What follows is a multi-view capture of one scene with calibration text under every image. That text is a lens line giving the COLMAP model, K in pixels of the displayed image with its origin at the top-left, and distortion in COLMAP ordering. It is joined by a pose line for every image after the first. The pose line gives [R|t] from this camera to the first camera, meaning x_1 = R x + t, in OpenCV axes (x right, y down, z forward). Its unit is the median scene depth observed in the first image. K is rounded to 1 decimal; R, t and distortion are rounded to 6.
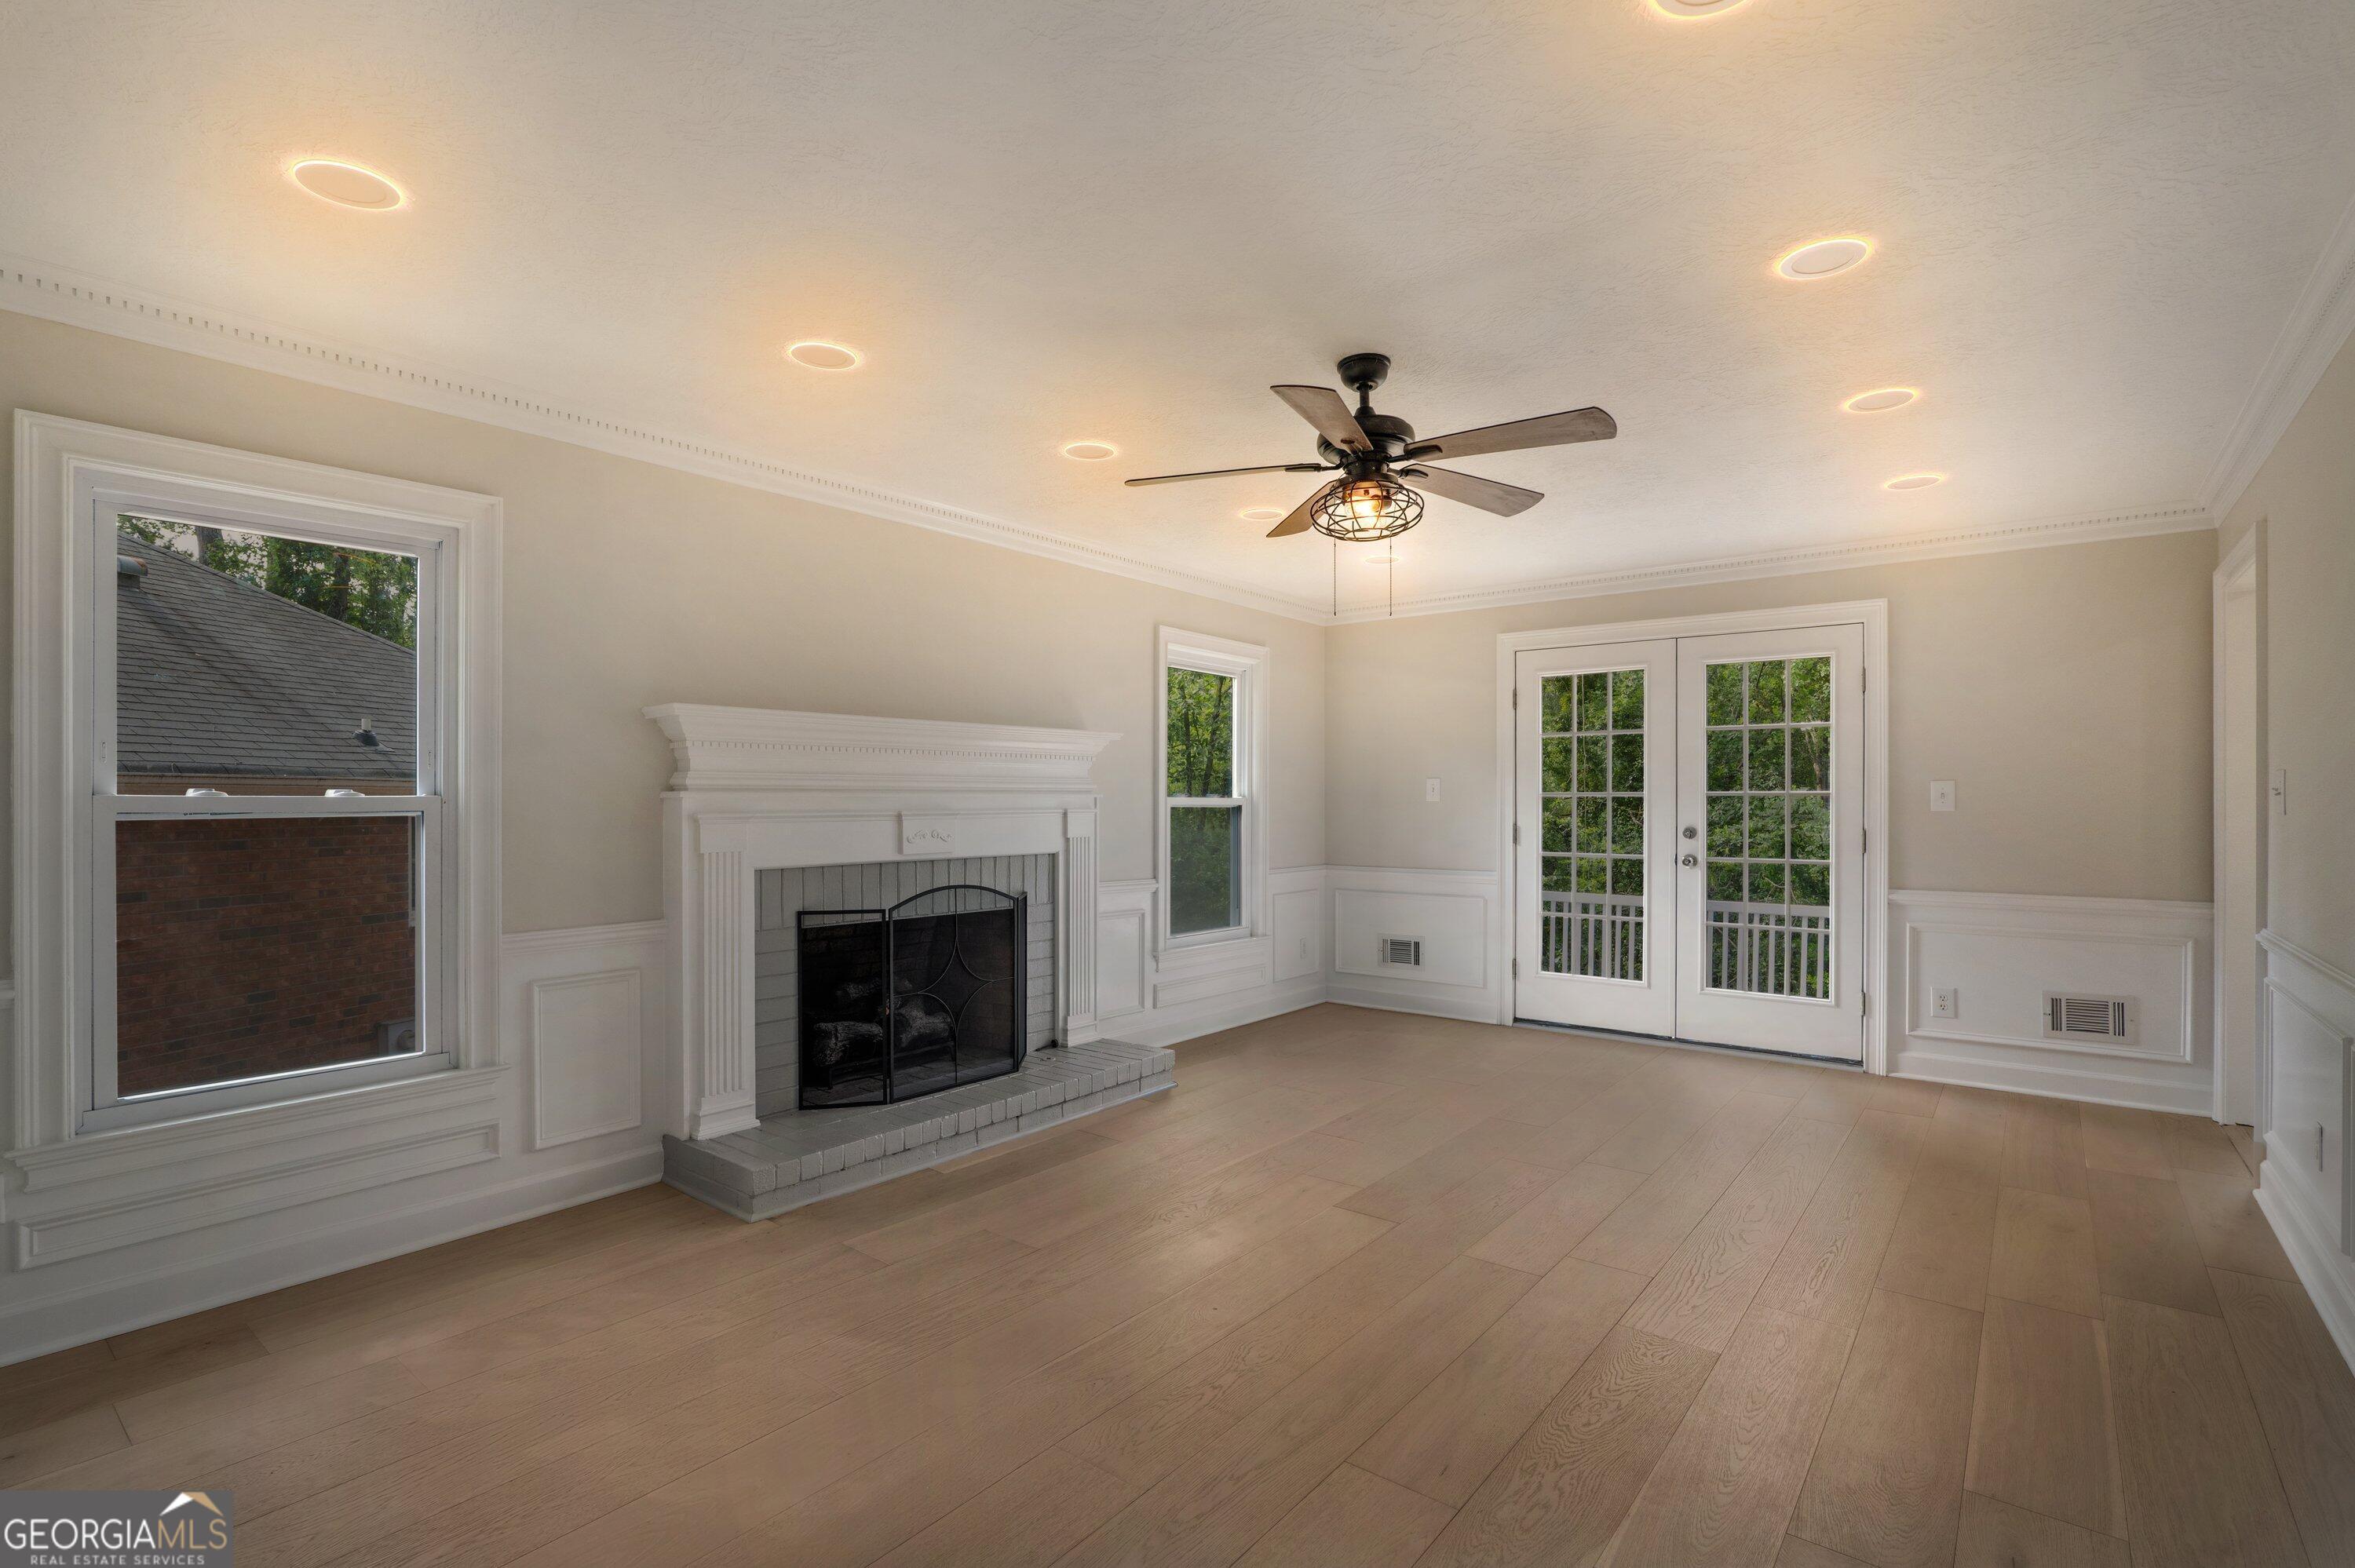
lens RADIAL K [[1097.0, 0, 1182.6], [0, 1097.0, 797.8], [0, 0, 1]] dist [-0.023043, 0.005076]
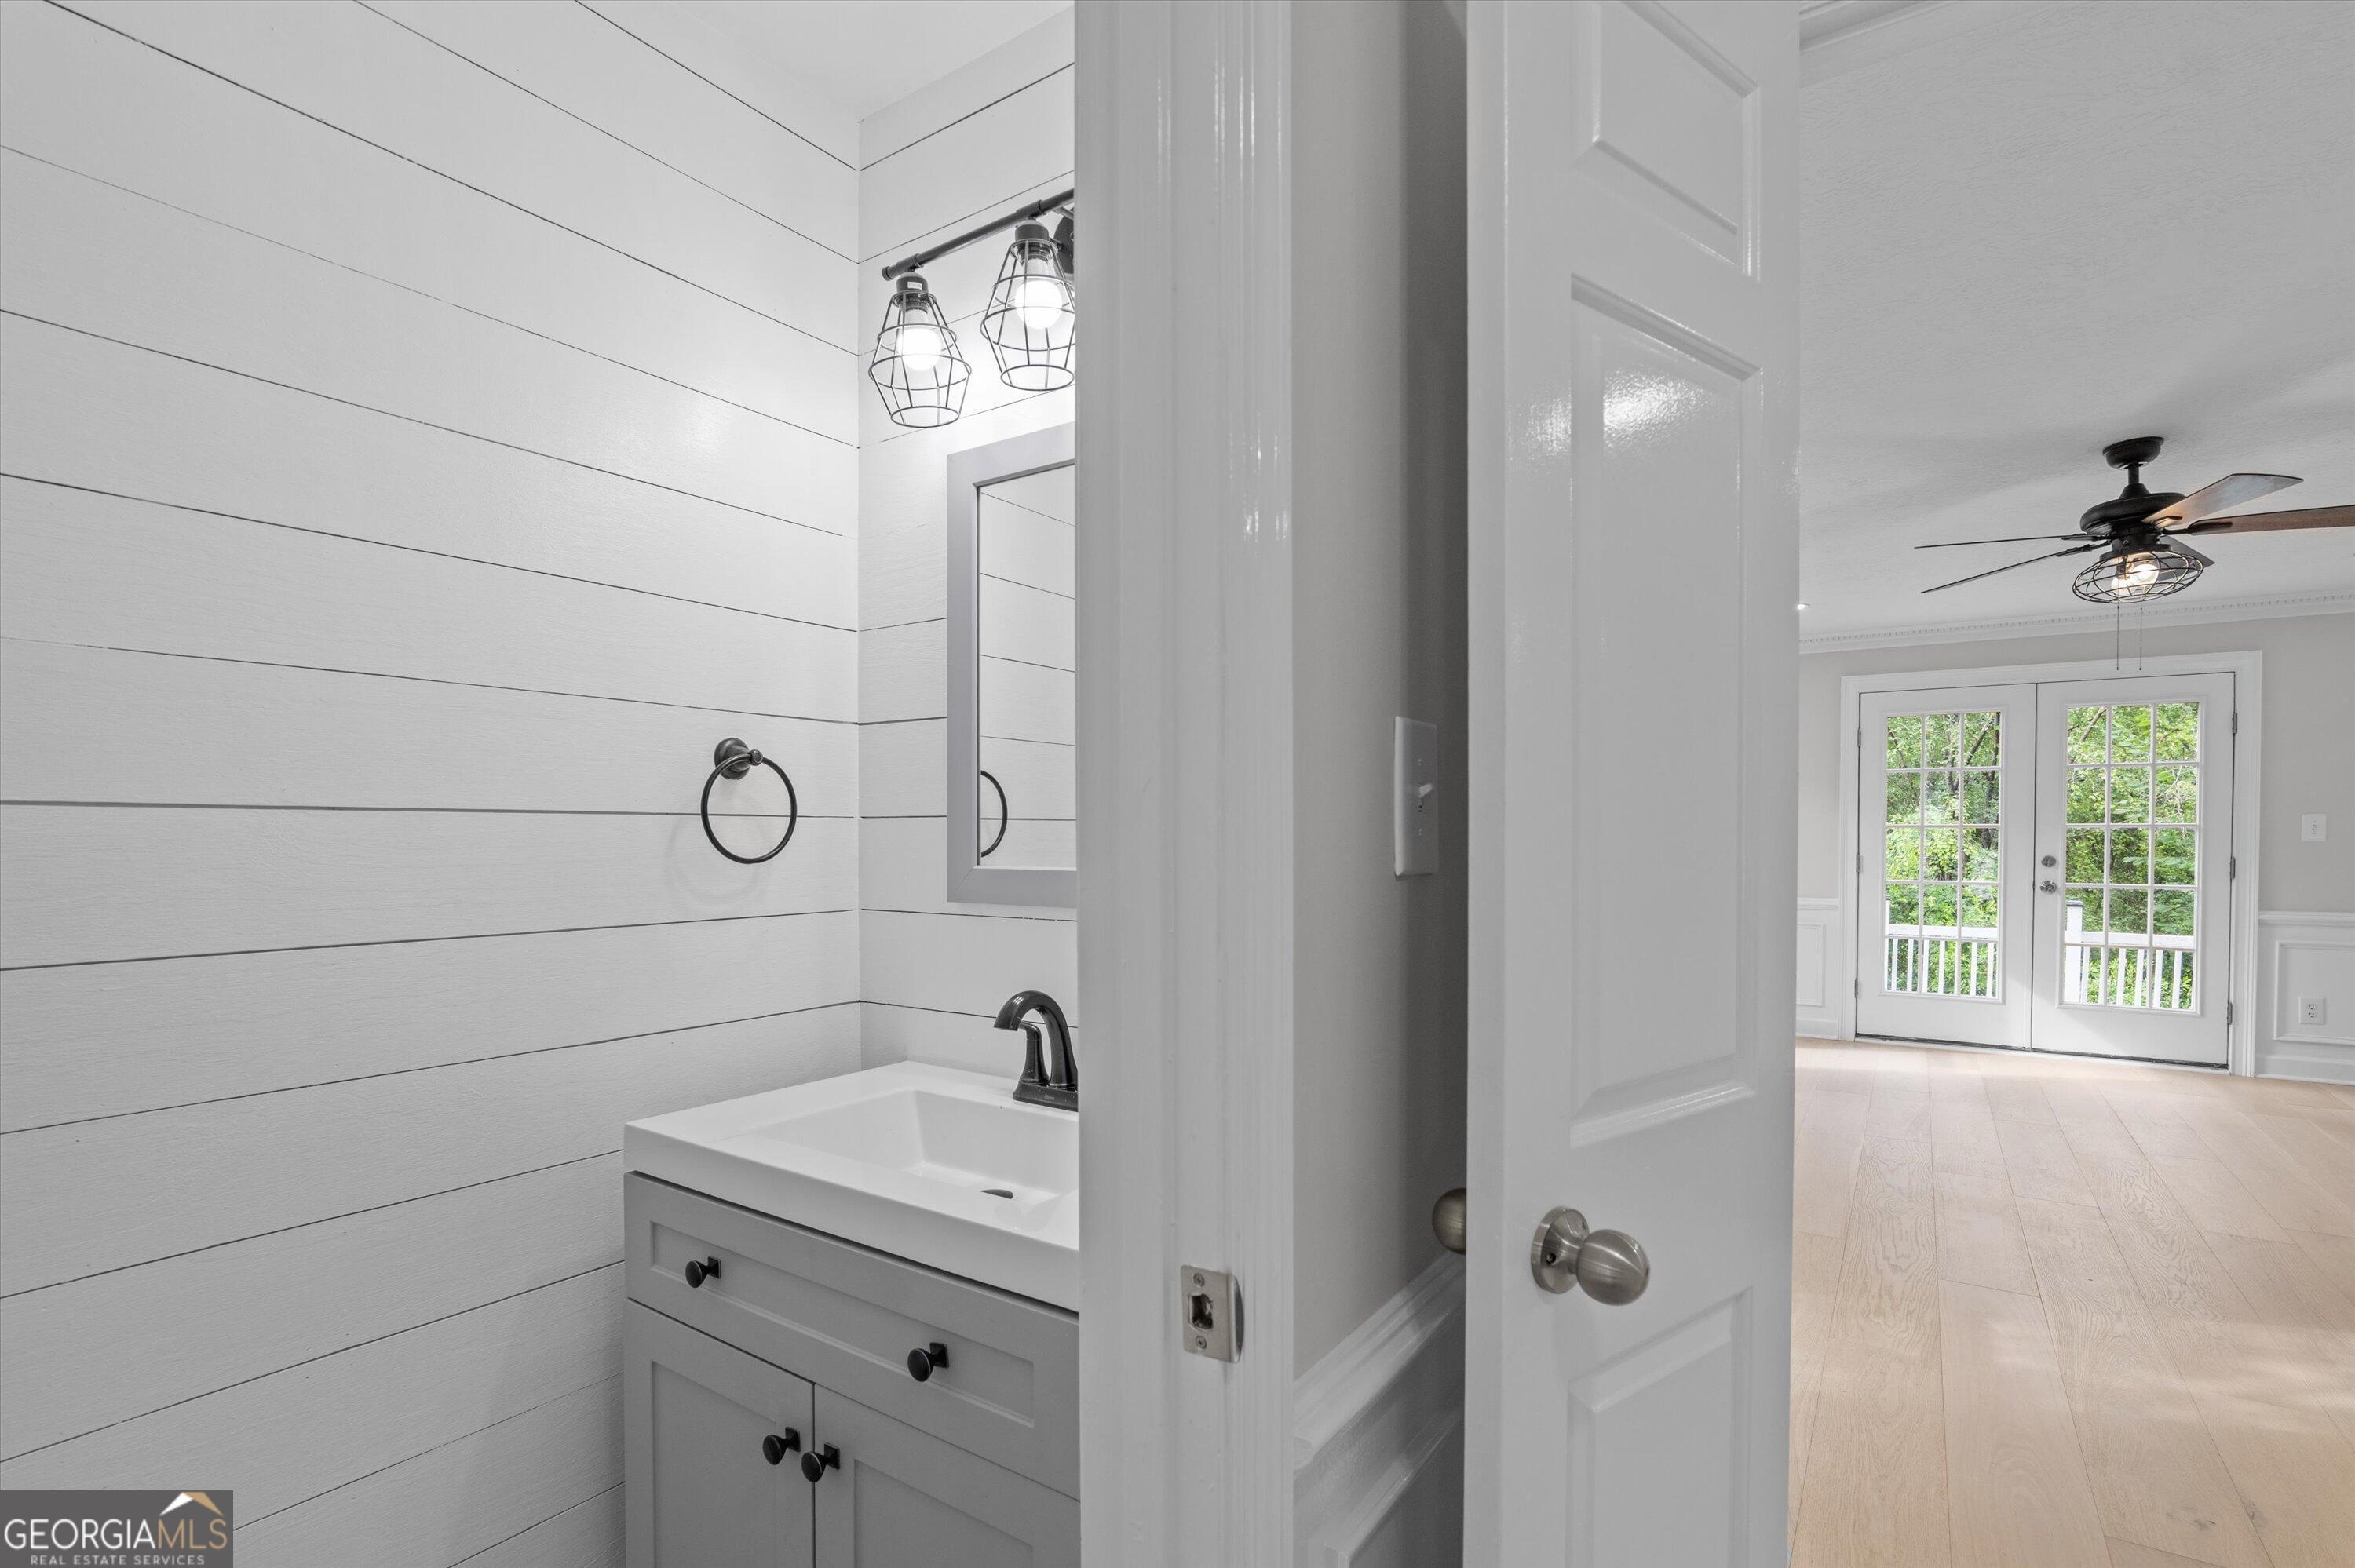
lens RADIAL K [[1097.0, 0, 1160.8], [0, 1097.0, 836.9], [0, 0, 1]] dist [-0.023043, 0.005076]
pose [[0.996945, -0.001913, 0.078080, -0.570014], [0.001456, 0.999981, 0.005915, -0.000356], [-0.078090, -0.005783, 0.996930, -0.021781]]
